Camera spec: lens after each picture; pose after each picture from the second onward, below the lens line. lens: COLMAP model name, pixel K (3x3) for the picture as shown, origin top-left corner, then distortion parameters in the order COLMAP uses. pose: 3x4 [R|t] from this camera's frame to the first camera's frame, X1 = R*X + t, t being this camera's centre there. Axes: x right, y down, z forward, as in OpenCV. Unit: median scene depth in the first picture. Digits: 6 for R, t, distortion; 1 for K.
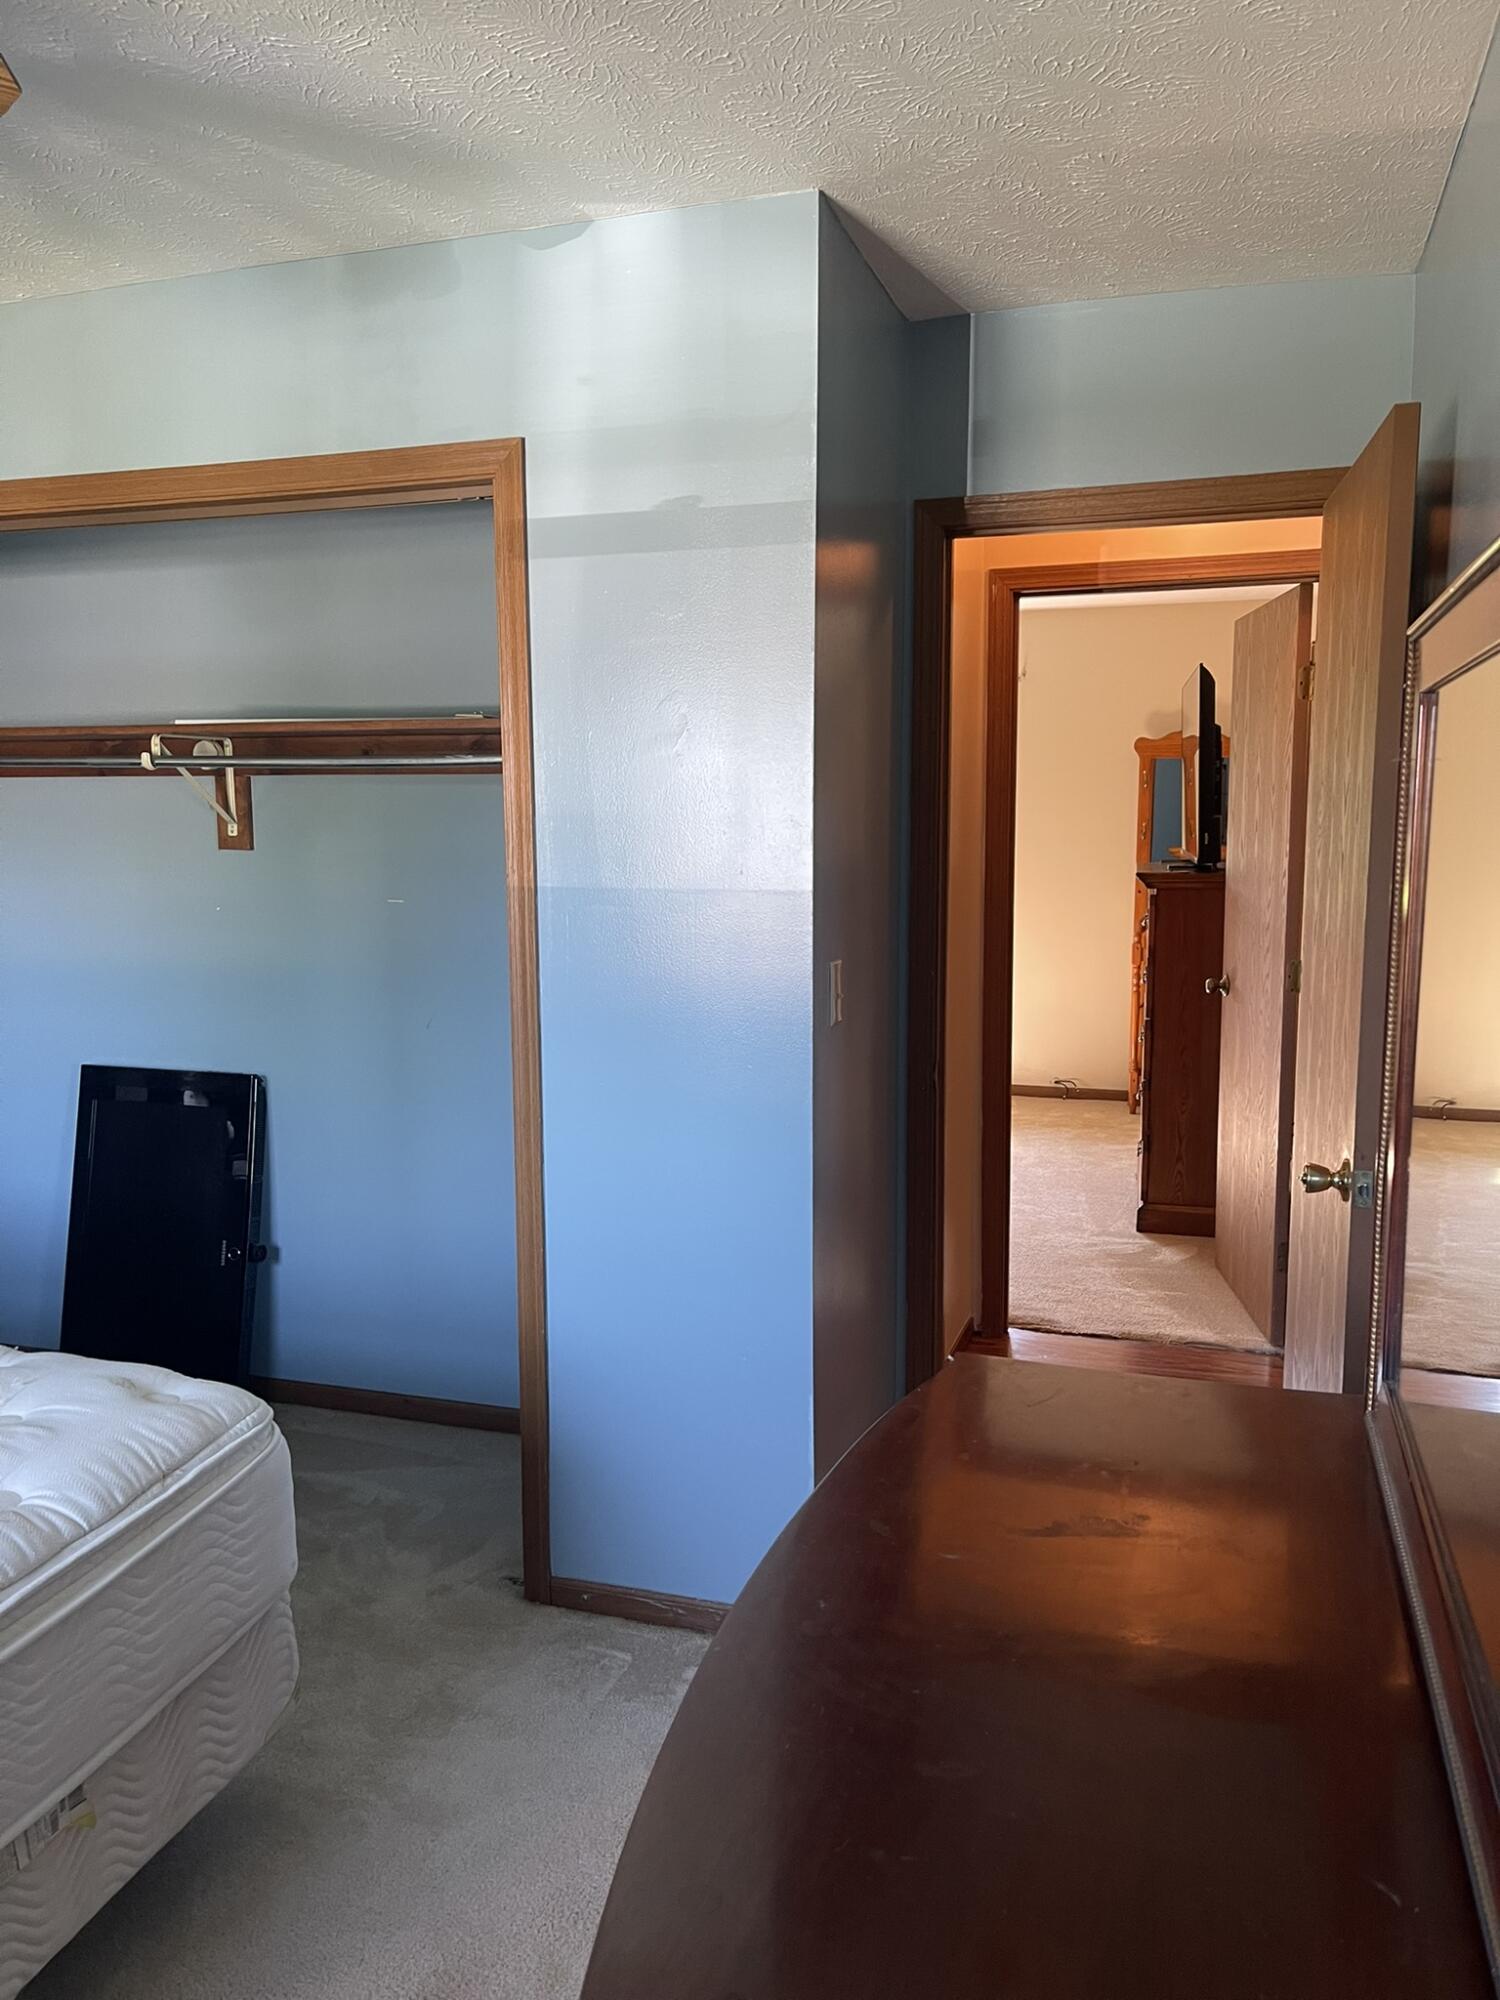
lens RADIAL K [[1504.0, 0, 749.6], [0, 1504.0, 1001.0], [0, 0, 1]] dist [0.029057, -0.046184]
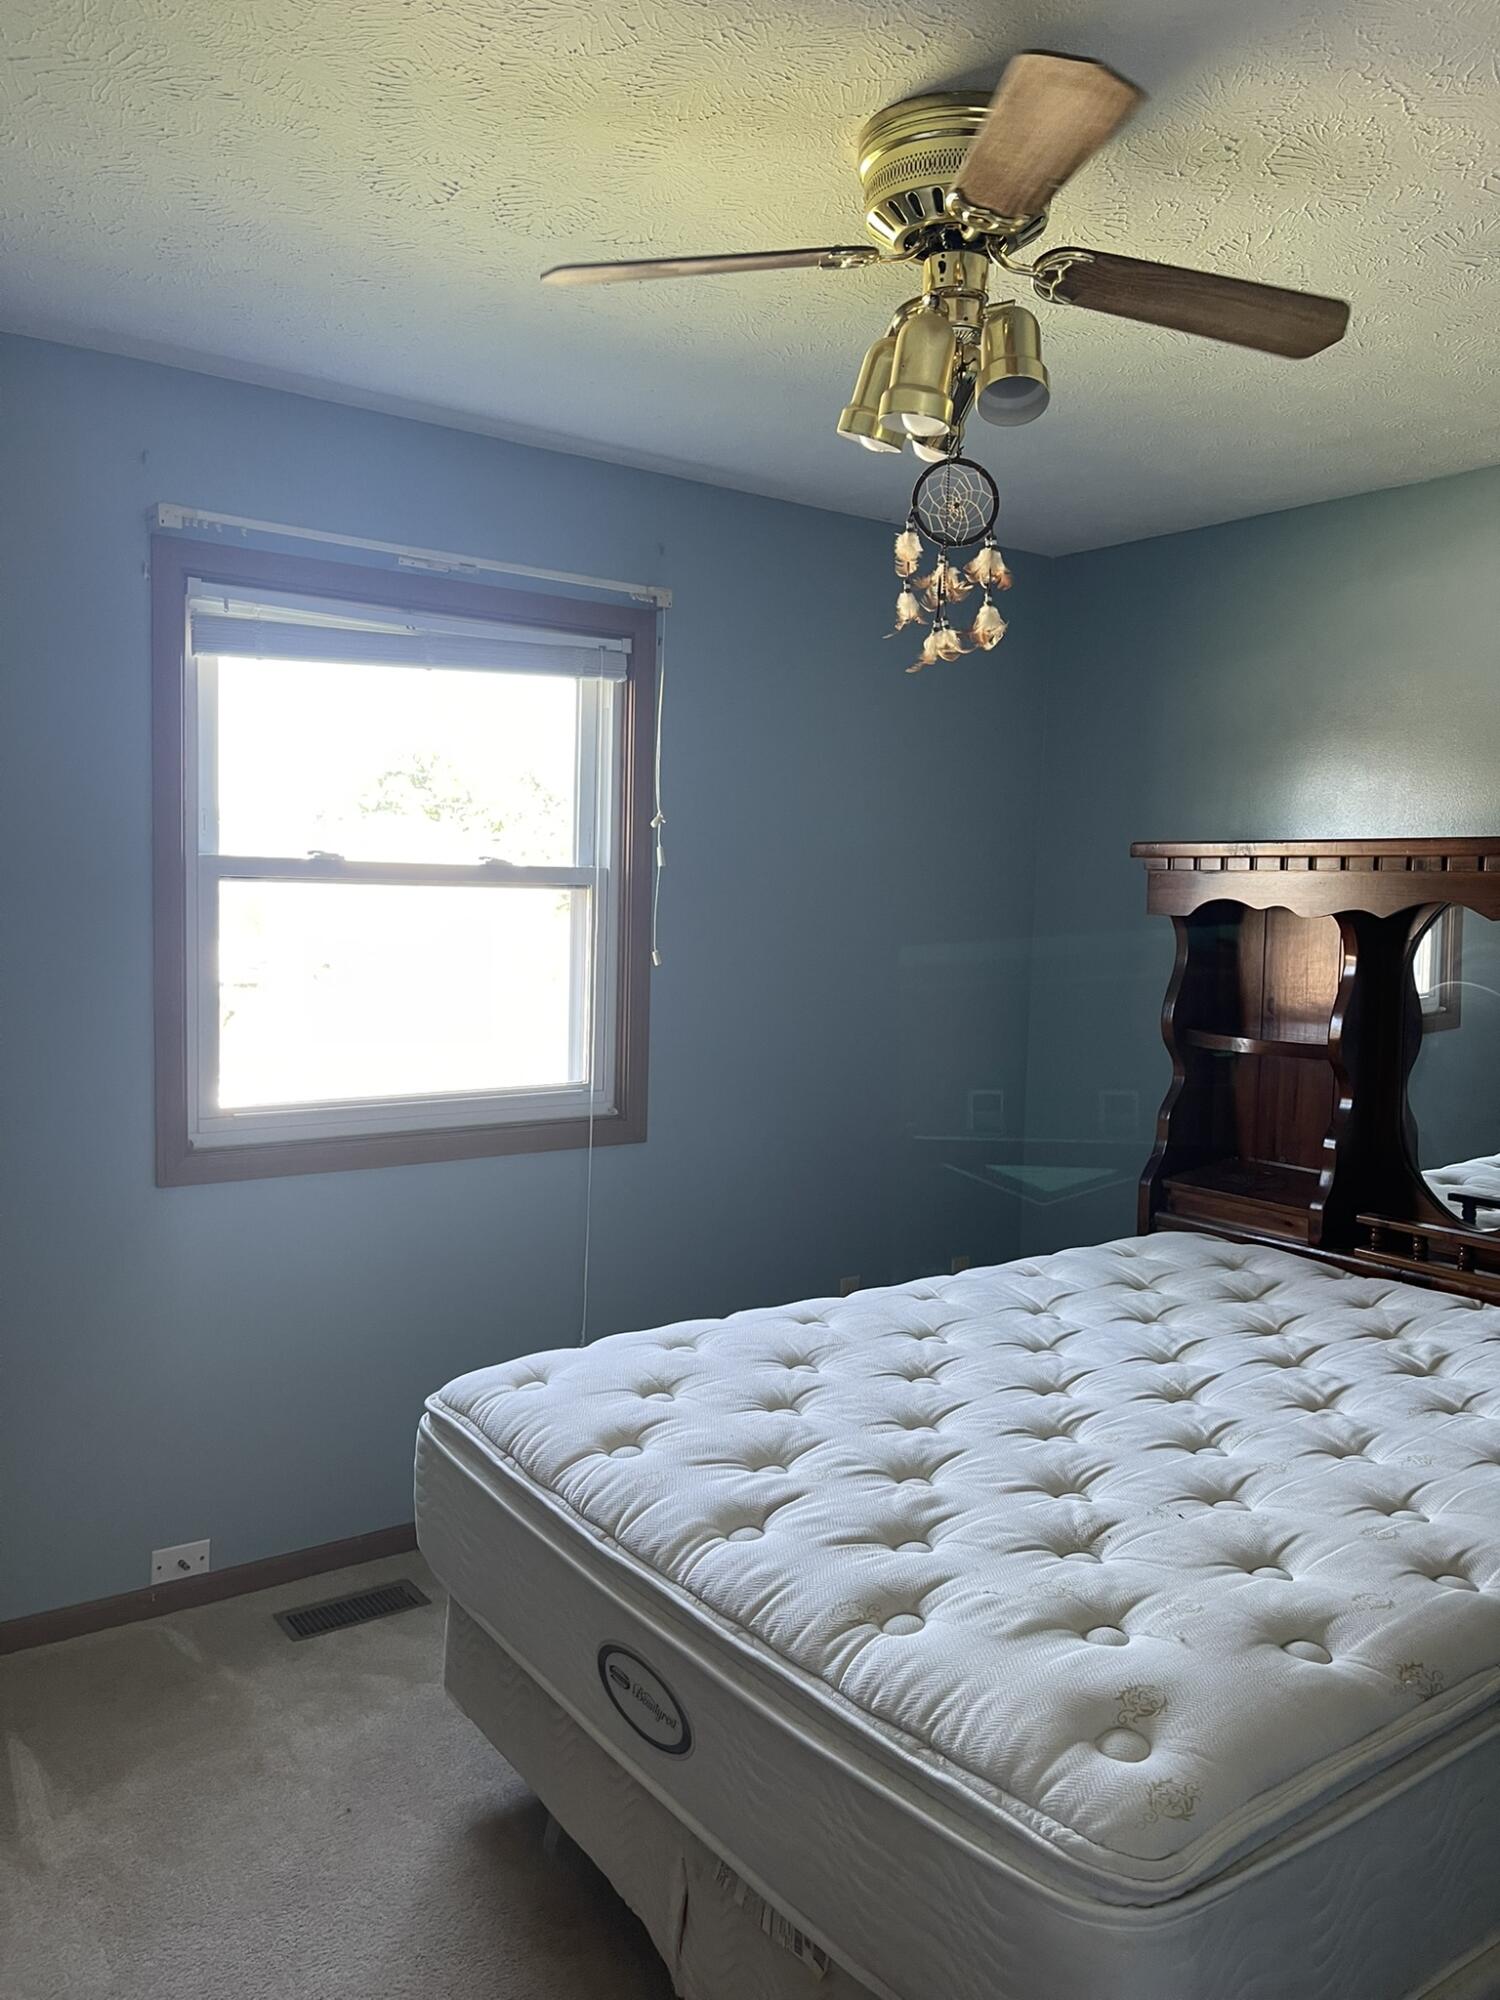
lens RADIAL K [[1504.0, 0, 757.2], [0, 1504.0, 998.0], [0, 0, 1]] dist [0.029057, -0.046184]
pose [[-0.584787, 0.052753, -0.809470, 0.281328], [-0.128450, 0.979271, 0.156616, -0.177546], [0.800952, 0.195563, -0.565889, 1.313379]]
